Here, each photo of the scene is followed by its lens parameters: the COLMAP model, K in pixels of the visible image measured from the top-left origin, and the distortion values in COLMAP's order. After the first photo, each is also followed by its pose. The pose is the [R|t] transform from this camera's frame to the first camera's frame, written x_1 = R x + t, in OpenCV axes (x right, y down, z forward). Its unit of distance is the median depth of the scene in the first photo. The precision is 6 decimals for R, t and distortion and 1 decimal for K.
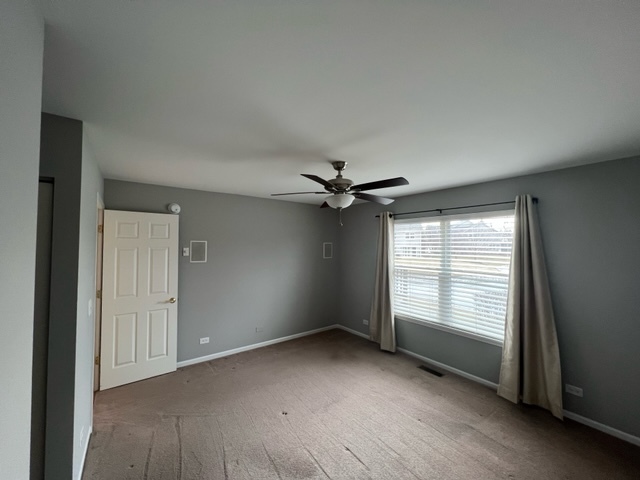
lens RADIAL K [[256.9, 0, 320.7], [0, 256.9, 239.1], [0, 0, 1]] dist [0.000829, 0.000657]
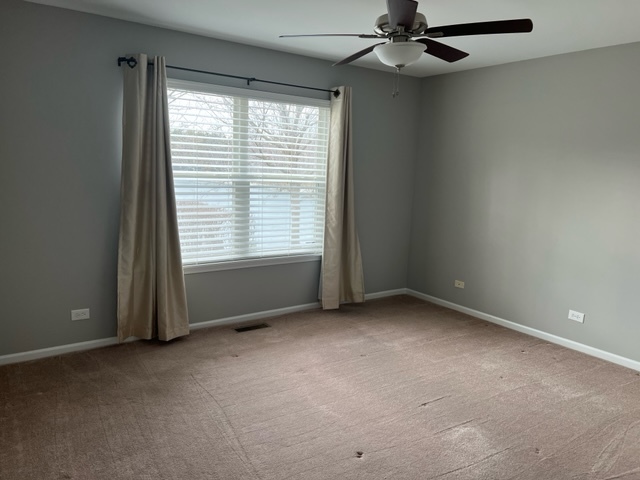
lens RADIAL K [[479.2, 0, 323.9], [0, 479.2, 243.8], [0, 0, 1]] dist [0.034102, -0.031955]
pose [[0.020077, -0.167672, 0.985638, -1.086735], [-0.058744, 0.983936, 0.168579, 0.104063], [-0.998071, -0.061285, 0.009905, 1.147827]]
